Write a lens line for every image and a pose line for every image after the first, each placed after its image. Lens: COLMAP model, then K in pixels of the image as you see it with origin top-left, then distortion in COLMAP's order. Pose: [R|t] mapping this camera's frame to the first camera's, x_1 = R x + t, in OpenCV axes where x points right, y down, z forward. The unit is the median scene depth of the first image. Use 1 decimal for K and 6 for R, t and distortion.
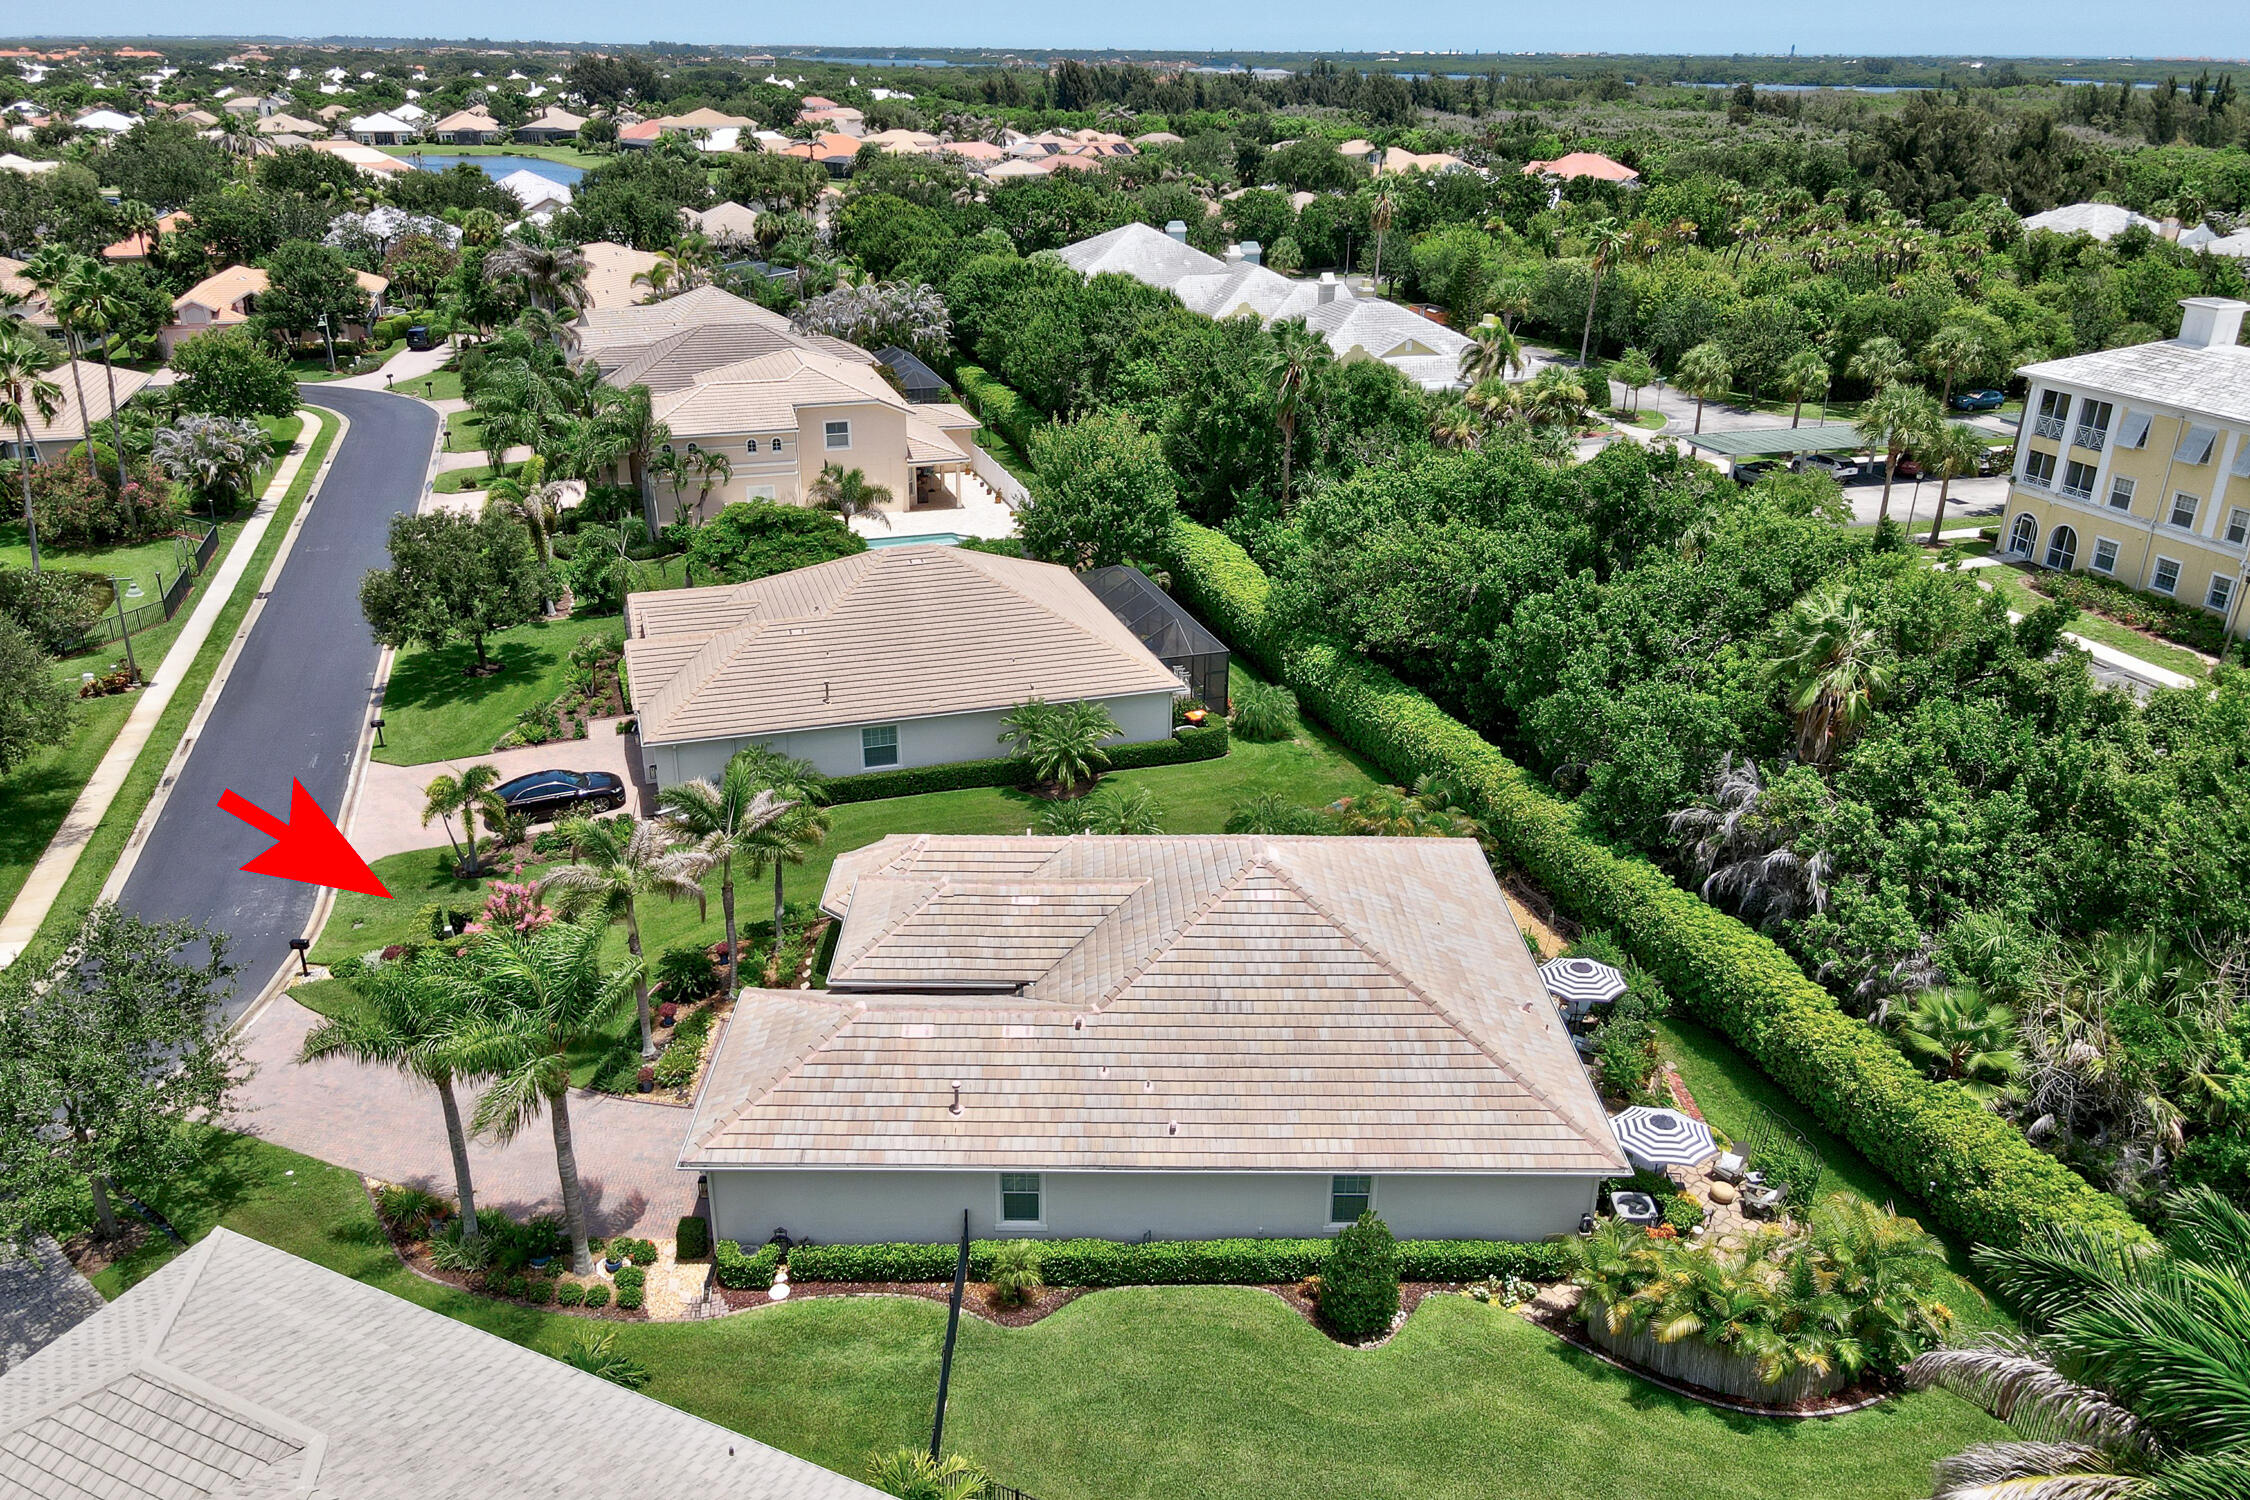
lens RADIAL K [[1661.0, 0, 1111.2], [0, 1661.0, 752.5], [0, 0, 1]] dist [-0.000203, 0.014117]
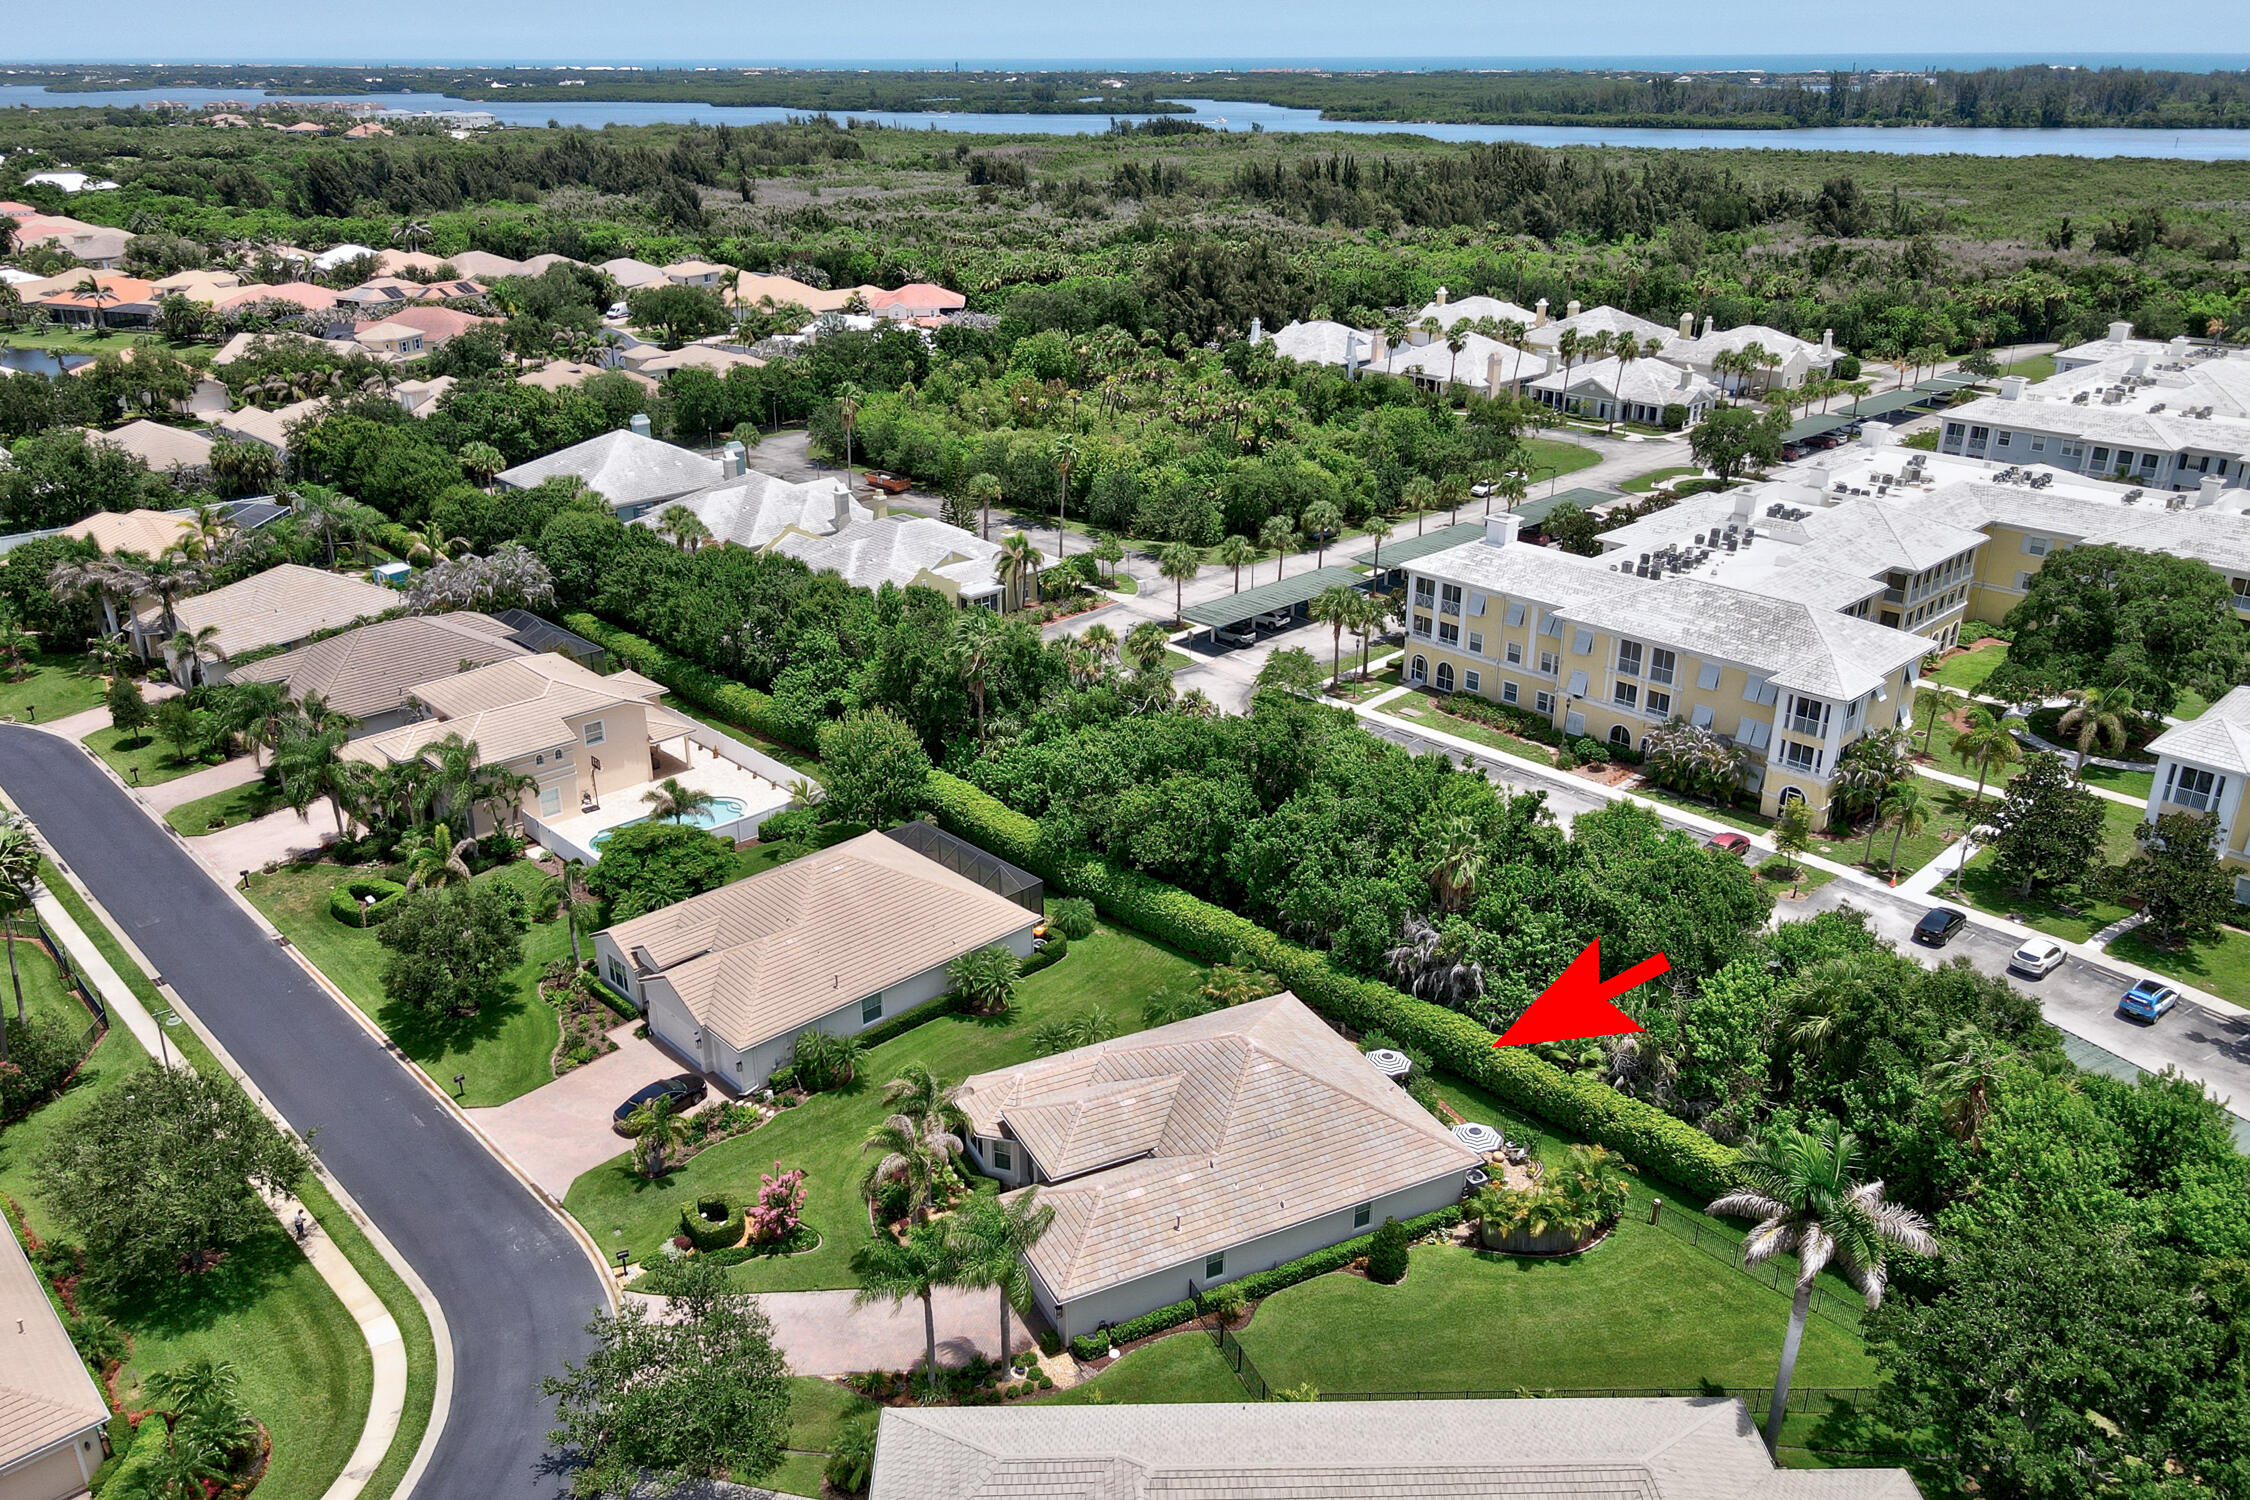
lens RADIAL K [[1661.0, 0, 1111.2], [0, 1661.0, 752.5], [0, 0, 1]] dist [-0.000203, 0.014117]
pose [[0.900174, -0.179665, 0.396746, -0.523610], [0.181954, 0.982779, 0.032213, -0.249954], [-0.395702, 0.043193, 0.917363, -0.458686]]
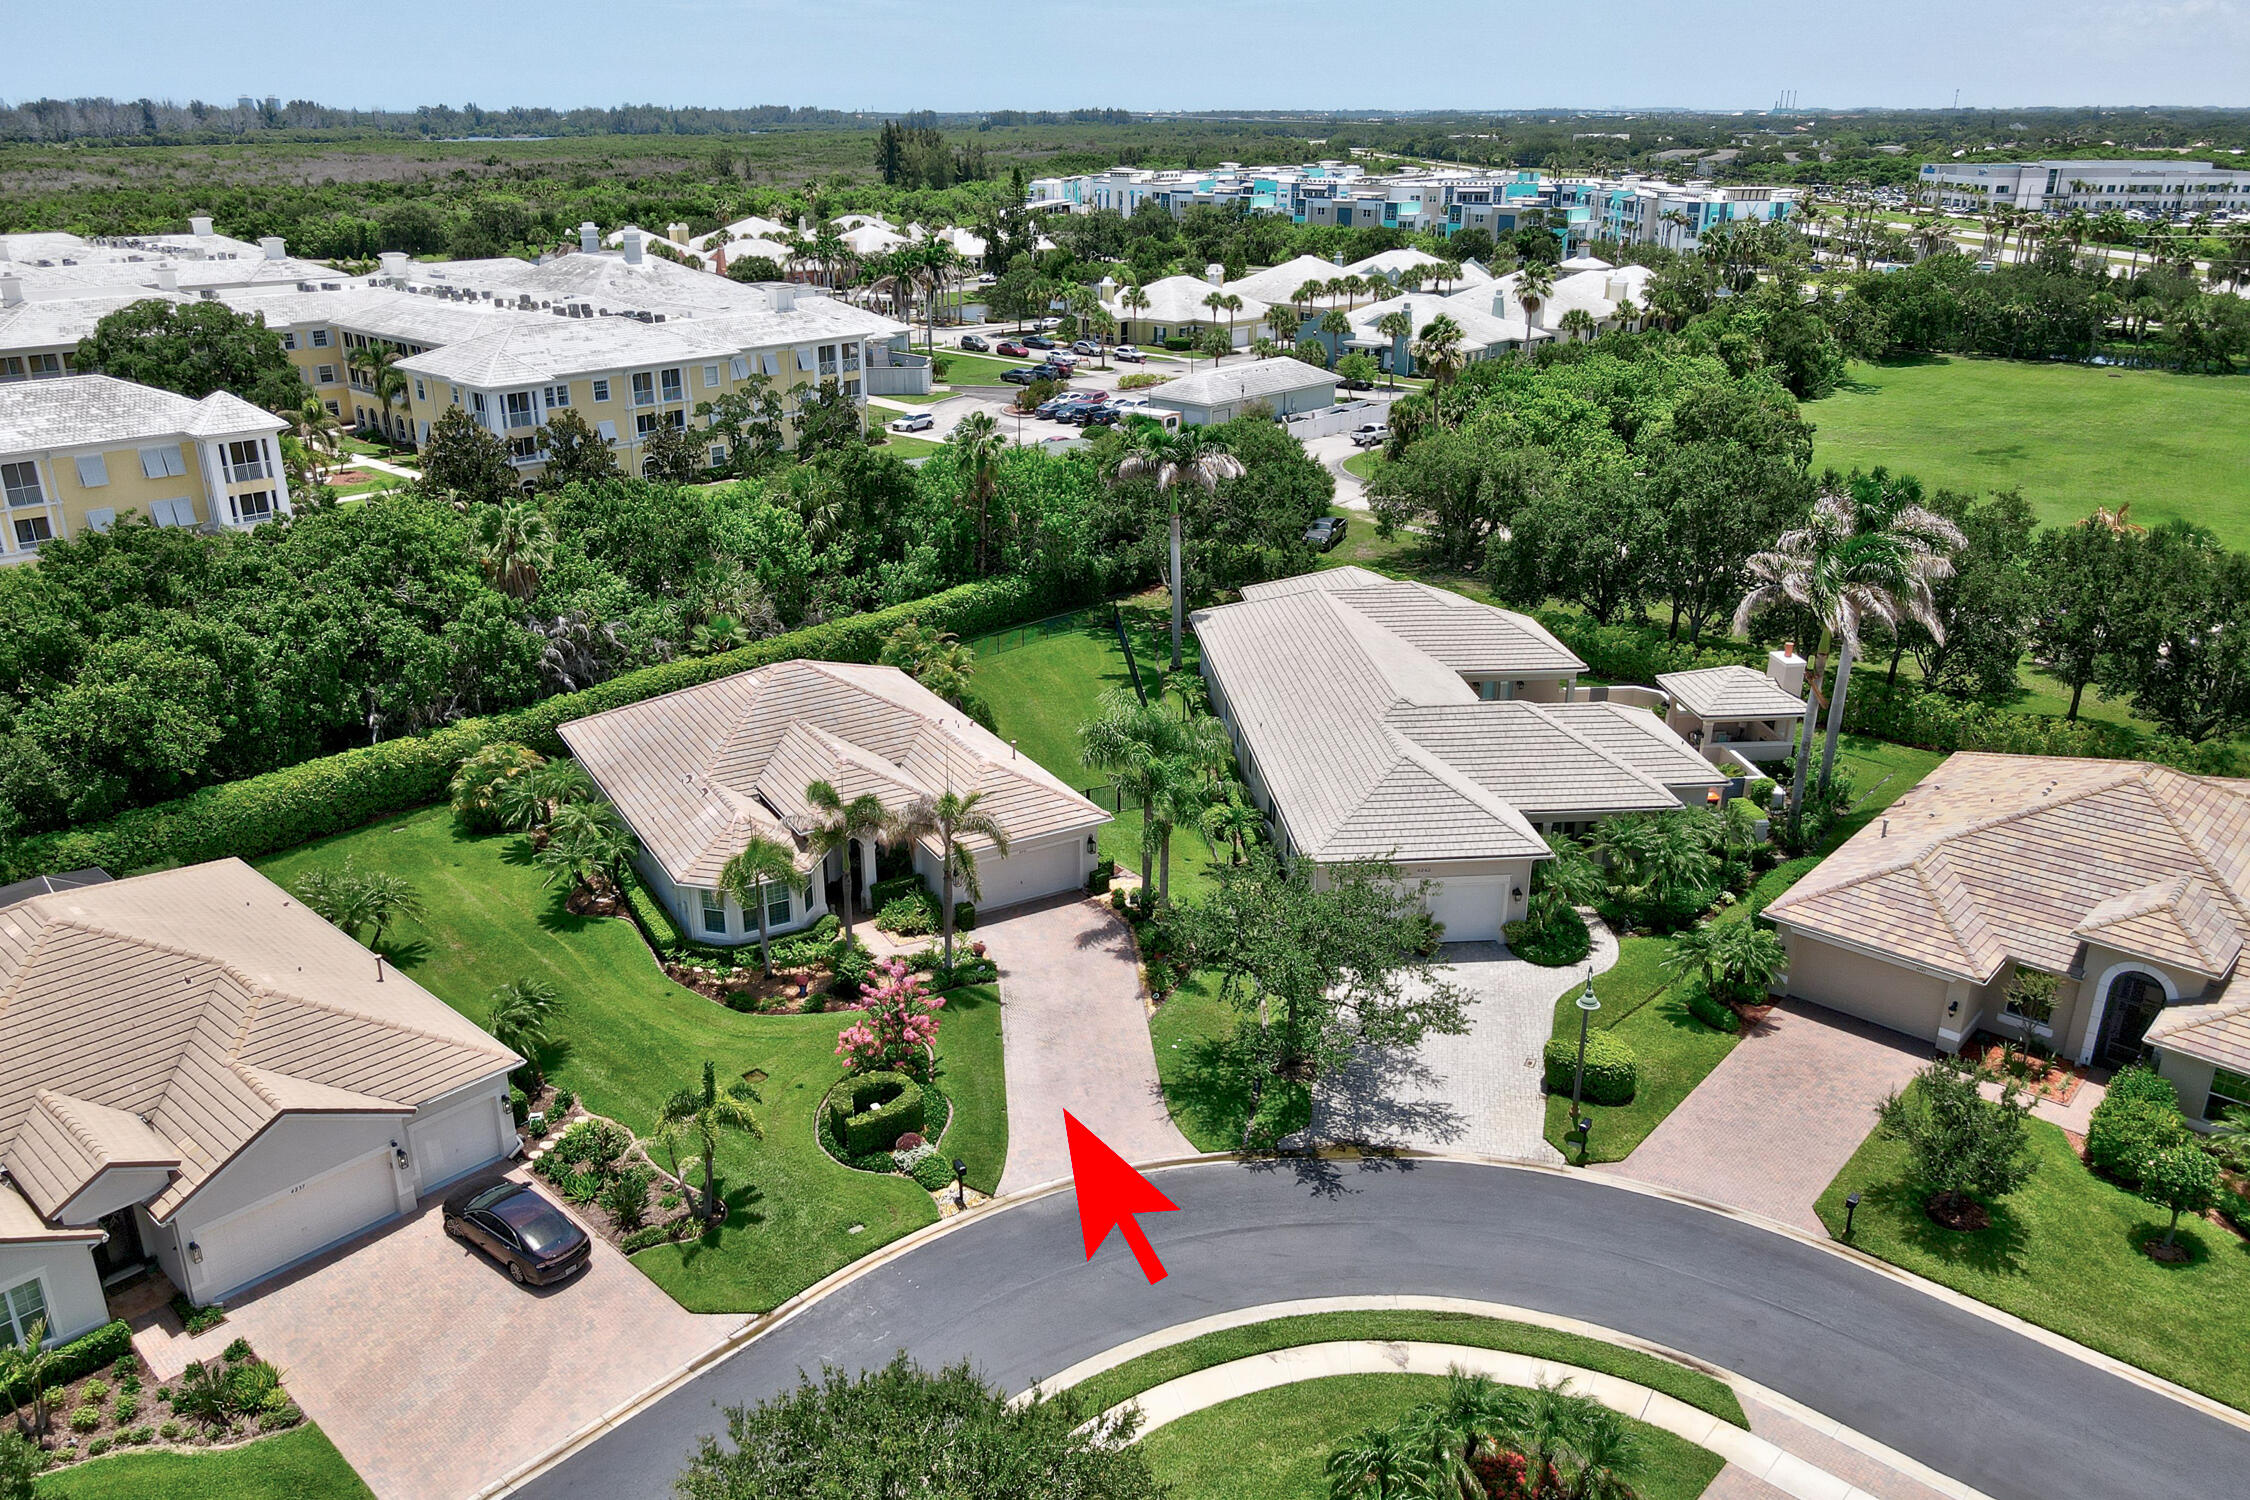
lens RADIAL K [[1661.0, 0, 1111.2], [0, 1661.0, 752.5], [0, 0, 1]] dist [-0.000203, 0.014117]
pose [[-0.492203, -0.327263, 0.806620, -1.057479], [0.337964, 0.782102, 0.523543, -0.464908], [-0.802195, 0.530298, -0.274349, 0.915681]]
